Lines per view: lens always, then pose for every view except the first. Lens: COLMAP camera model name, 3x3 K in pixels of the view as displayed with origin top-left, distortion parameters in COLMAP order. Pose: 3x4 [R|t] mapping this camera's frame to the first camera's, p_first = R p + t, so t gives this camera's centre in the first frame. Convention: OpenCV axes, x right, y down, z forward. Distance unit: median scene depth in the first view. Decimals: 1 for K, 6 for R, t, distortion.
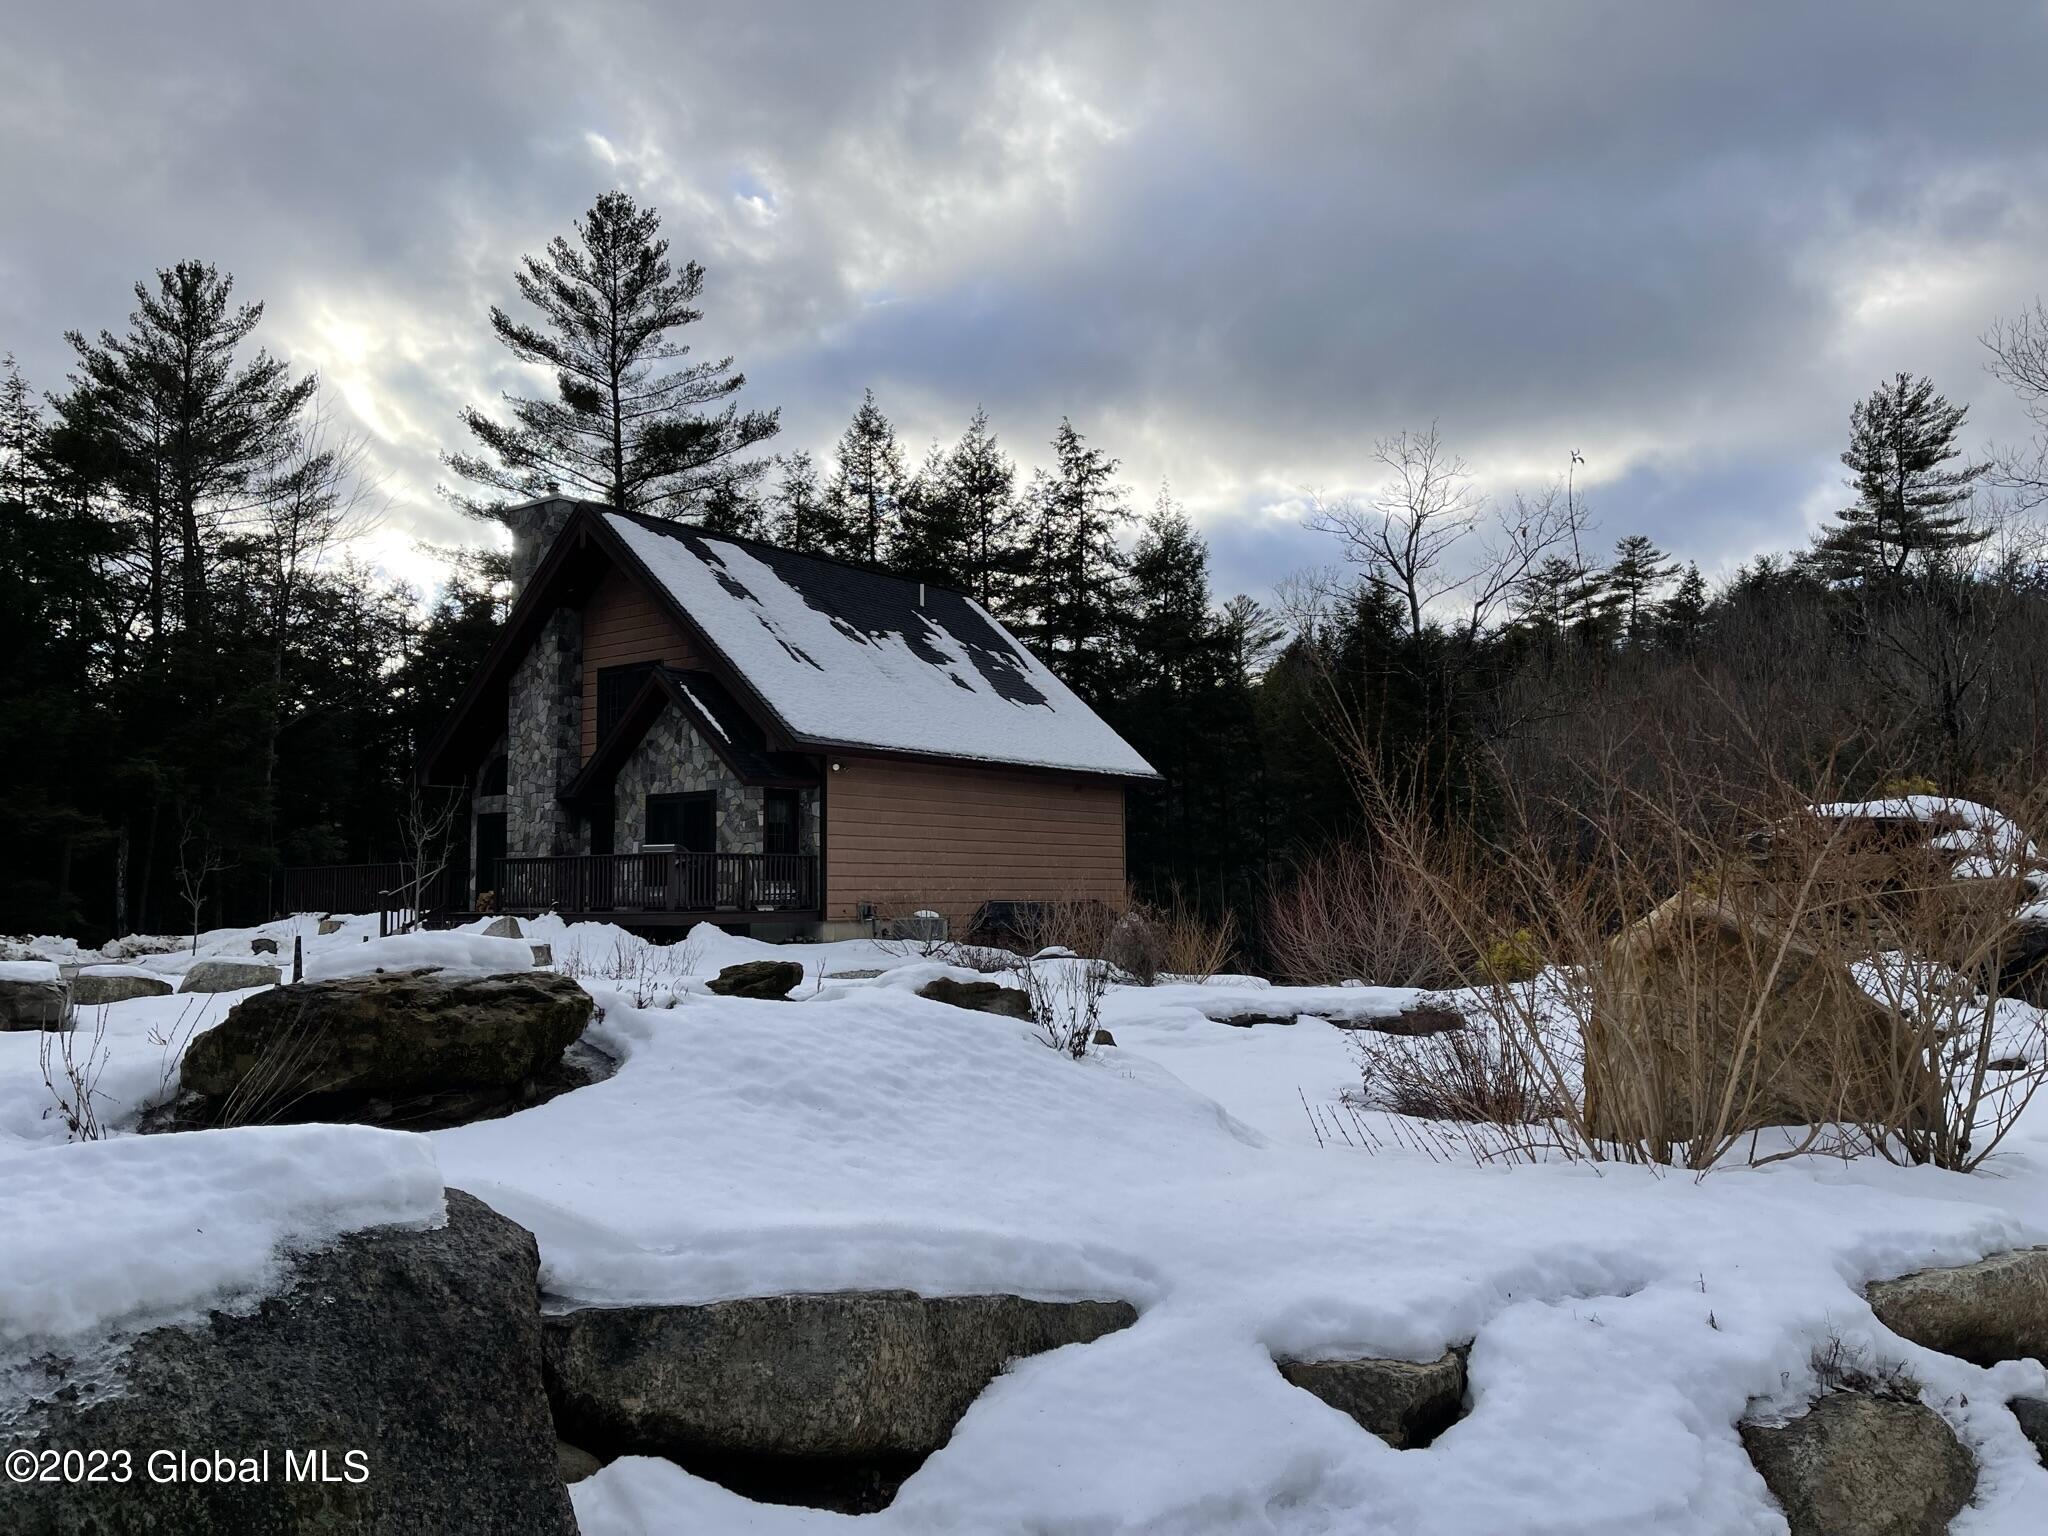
lens RADIAL K [[1564.9, 0, 1023.7], [0, 1564.9, 770.0], [0, 0, 1]] dist [0.004018, -0.000538]
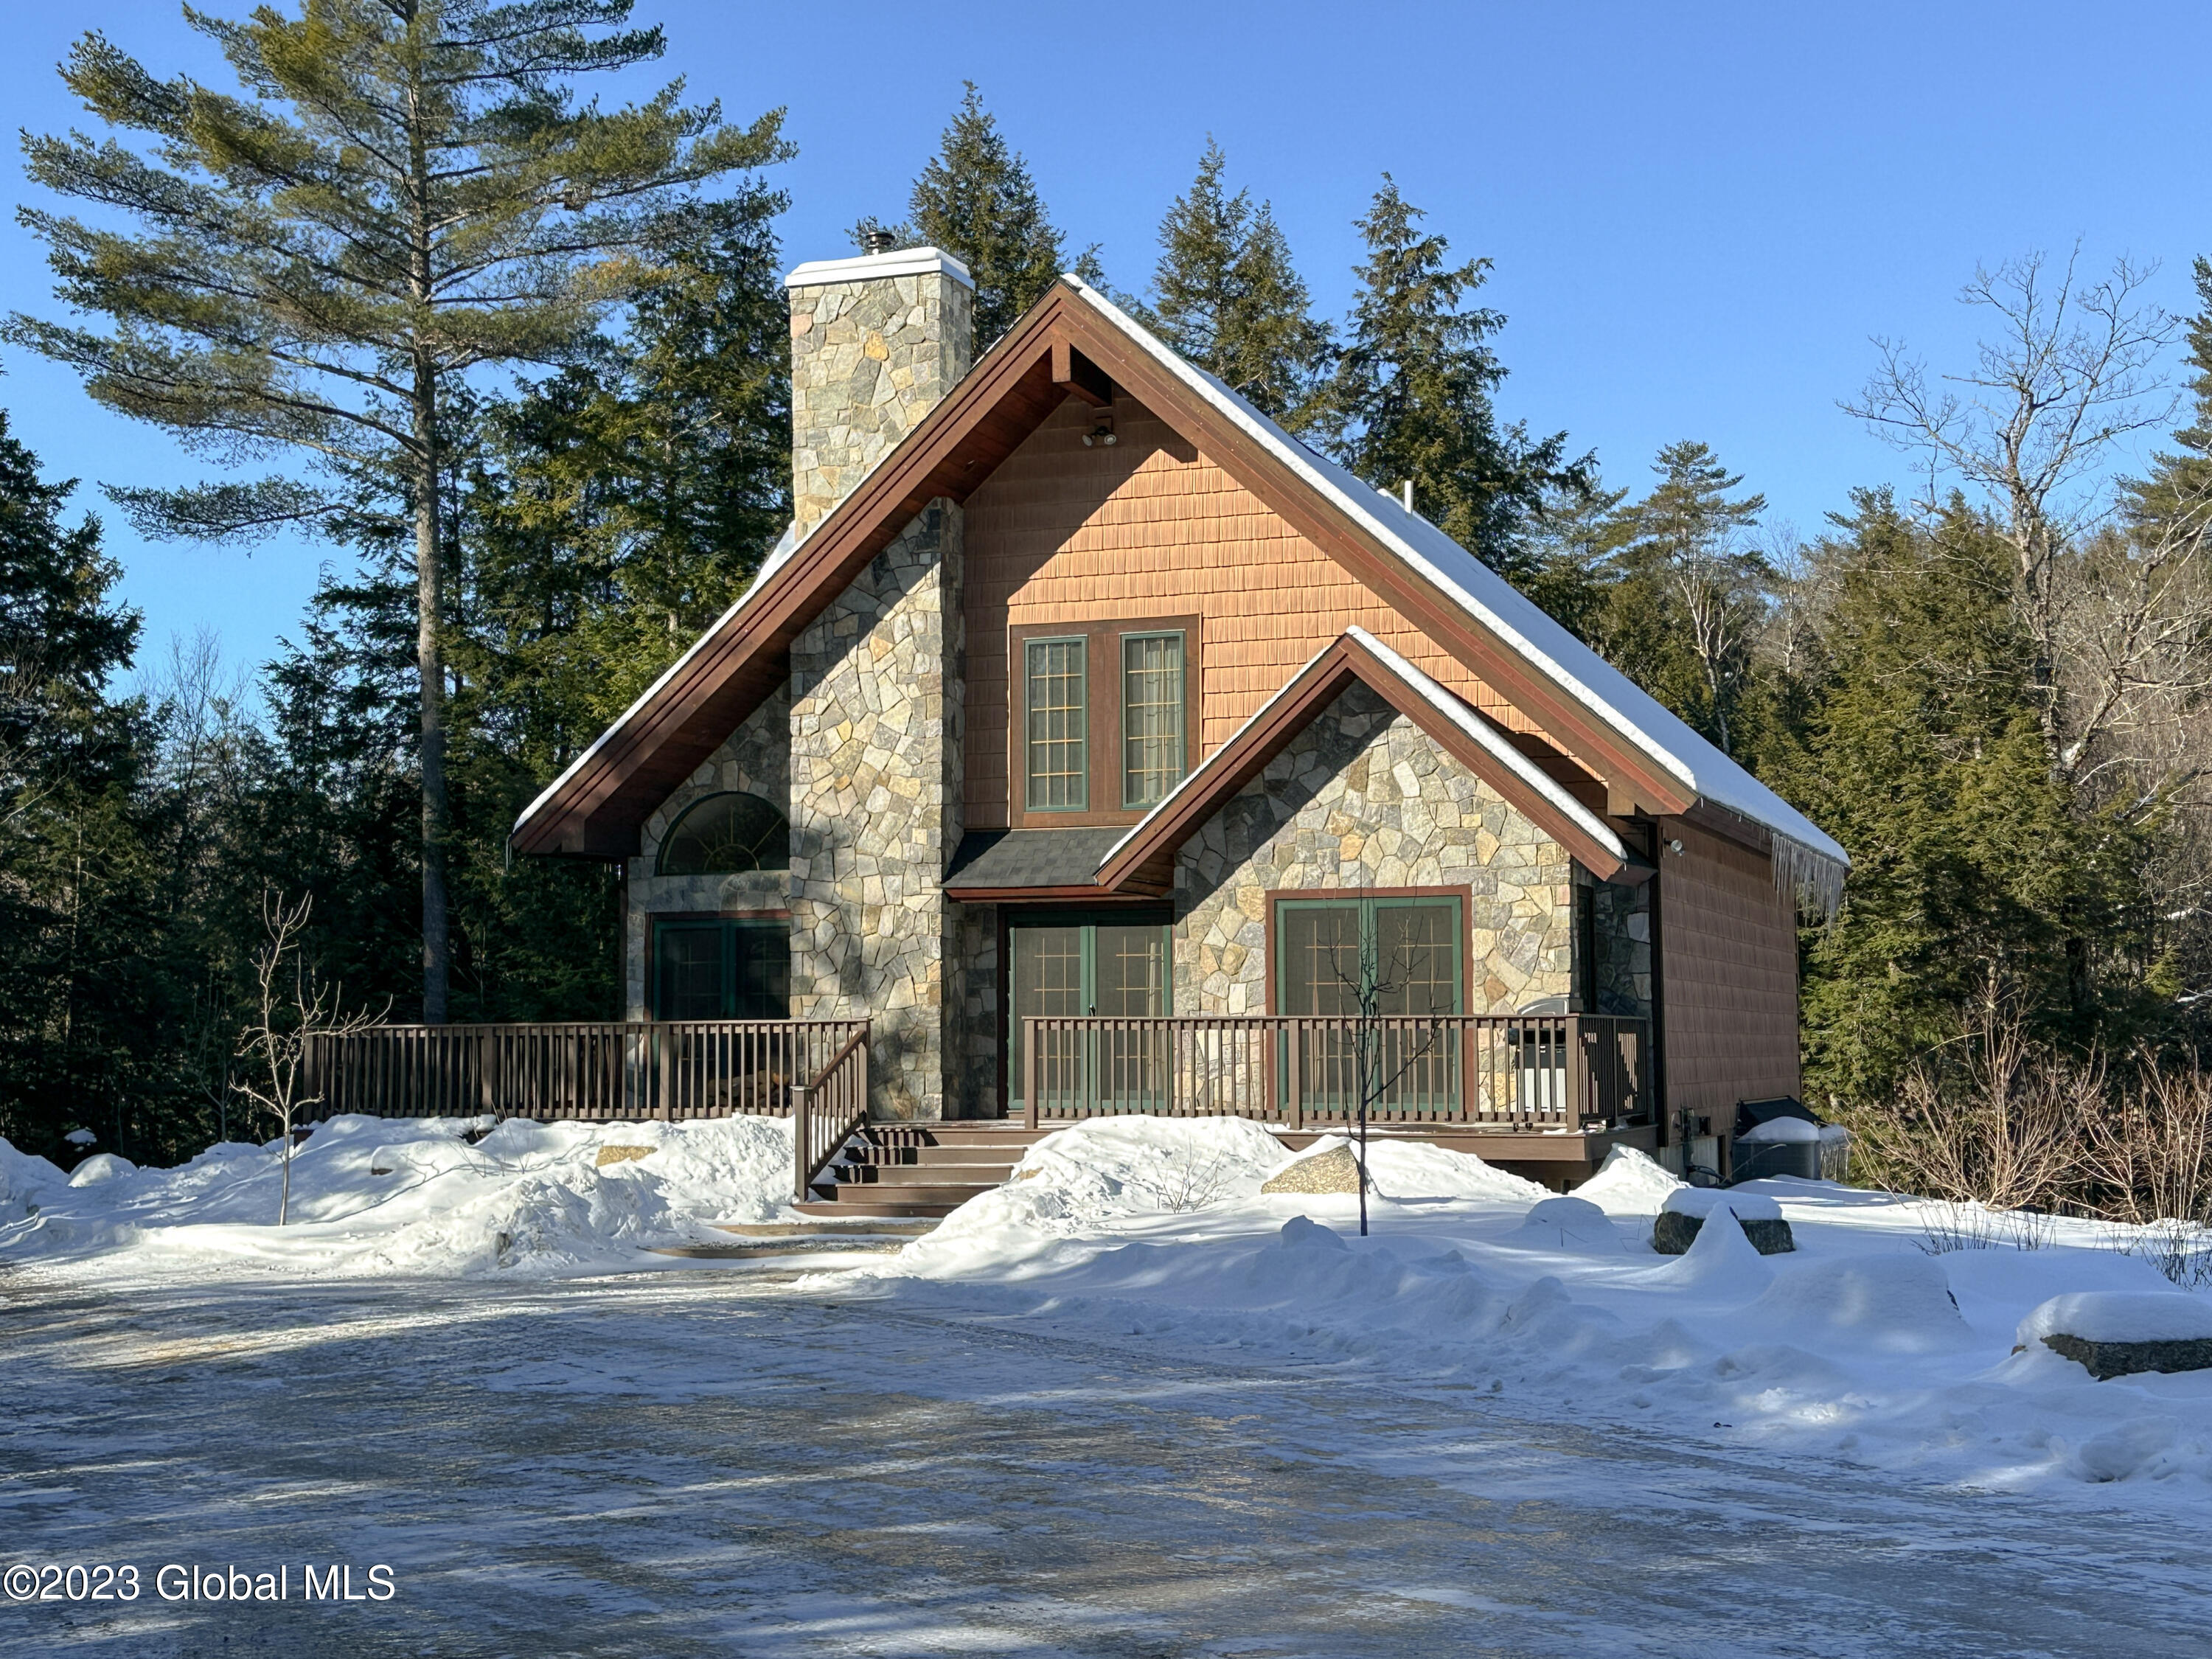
lens RADIAL K [[2876.4, 0, 1105.9], [0, 2876.4, 828.7], [0, 0, 1]] dist [0.137958, 0.000000]
pose [[0.971148, 0.028641, 0.236751, -0.457528], [-0.029174, 0.999574, -0.001253, -0.000754], [-0.236686, -0.005690, 0.971569, 0.118827]]
